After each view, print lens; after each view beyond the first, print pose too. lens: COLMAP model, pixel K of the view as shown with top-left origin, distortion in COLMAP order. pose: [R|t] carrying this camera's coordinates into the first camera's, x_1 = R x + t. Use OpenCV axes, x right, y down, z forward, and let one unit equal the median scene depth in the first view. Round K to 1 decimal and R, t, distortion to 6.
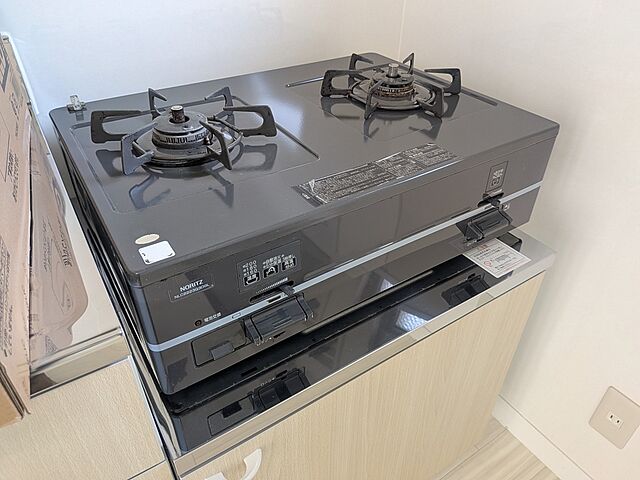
lens RADIAL K [[468.2, 0, 320.0], [0, 468.2, 240.0], [0, 0, 1]] dist [0.001229, 0.000159]
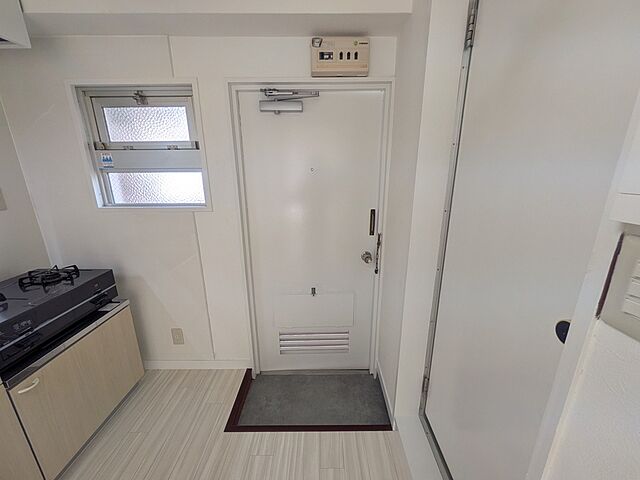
lens RADIAL K [[256.4, 0, 320.0], [0, 256.4, 240.0], [0, 0, 1]] dist [-0.000700, -0.000241]
pose [[0.552245, -0.229653, 0.801426, -0.186583], [0.496767, 0.862657, -0.095112, 0.570379], [-0.669513, 0.450647, 0.590482, -1.454080]]
